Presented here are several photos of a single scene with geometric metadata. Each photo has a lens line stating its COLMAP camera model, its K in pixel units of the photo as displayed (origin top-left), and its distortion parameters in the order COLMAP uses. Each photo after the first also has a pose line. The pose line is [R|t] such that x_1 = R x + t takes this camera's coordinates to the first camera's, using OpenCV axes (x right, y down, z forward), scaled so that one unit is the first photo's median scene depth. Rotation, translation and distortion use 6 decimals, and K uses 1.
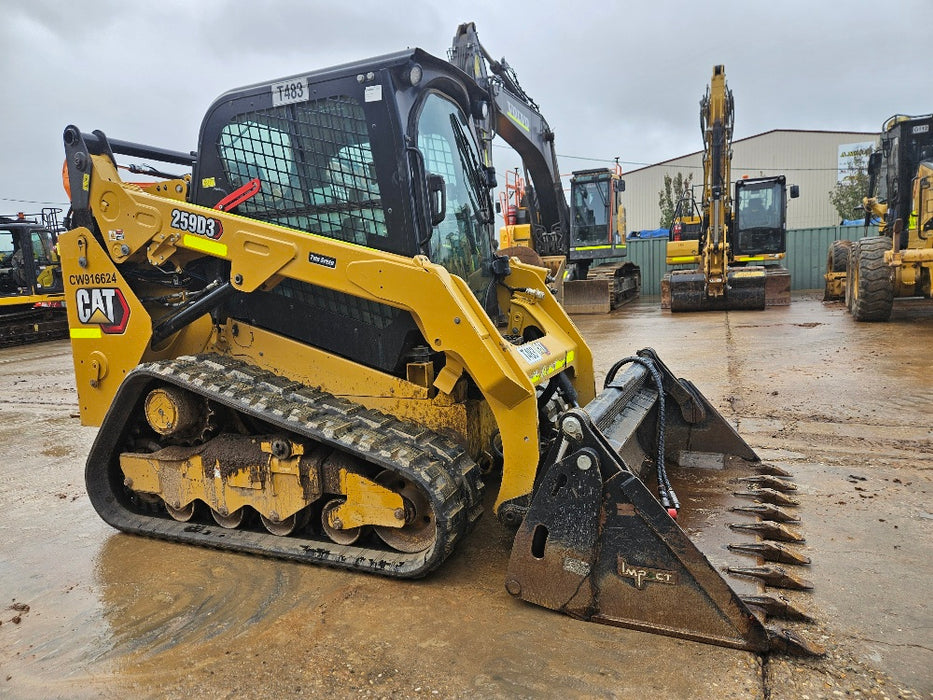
lens RADIAL K [[621.9, 0, 462.0], [0, 621.9, 345.1], [0, 0, 1]] dist [0.075549, -0.064908]
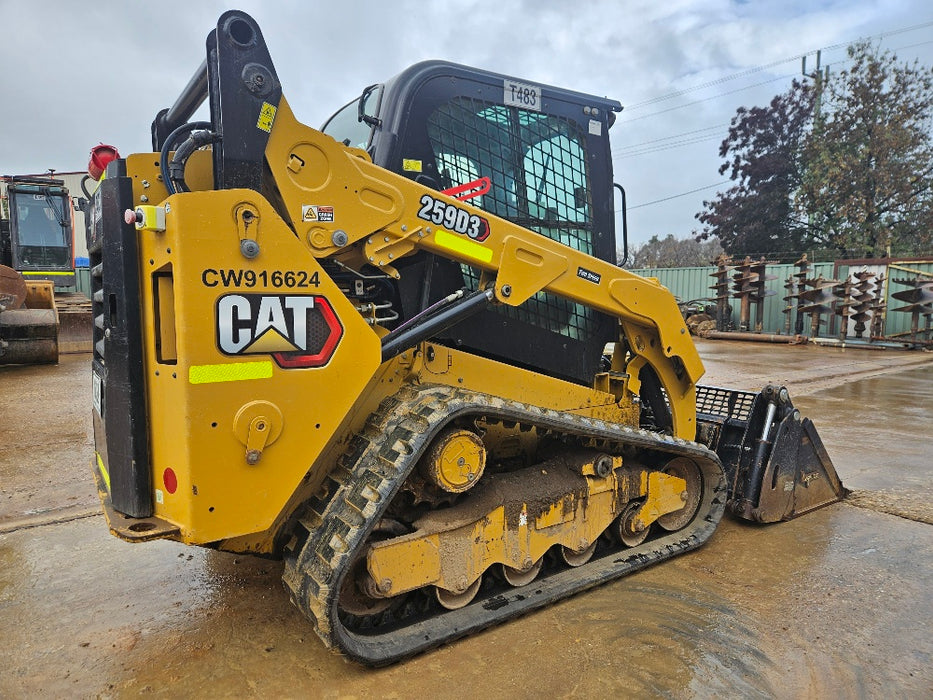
lens RADIAL K [[622.3, 0, 460.3], [0, 622.3, 349.5], [0, 0, 1]] dist [0.075899, -0.068265]
pose [[0.522300, -0.027384, 0.852322, -1.126212], [0.081513, 0.996511, -0.017934, -0.014115], [-0.848857, 0.078842, 0.522710, 0.613759]]
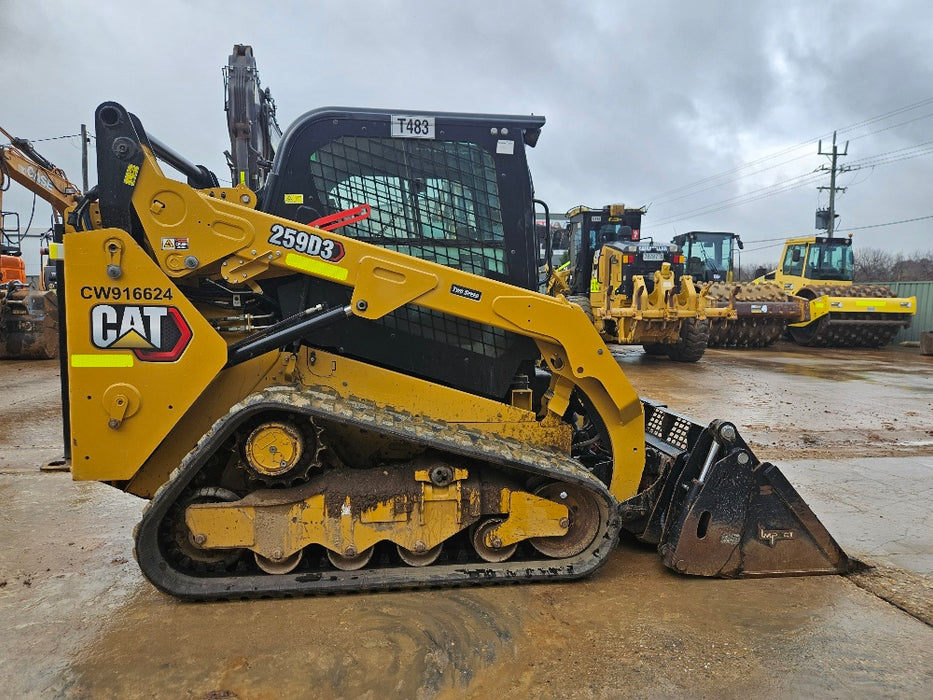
lens RADIAL K [[622.3, 0, 460.3], [0, 622.3, 349.5], [0, 0, 1]] dist [0.075899, -0.068265]
pose [[0.850158, 0.020081, 0.526144, -0.732671], [0.007792, 0.998683, -0.050707, 0.012570], [-0.526469, 0.047209, 0.848882, 0.109590]]
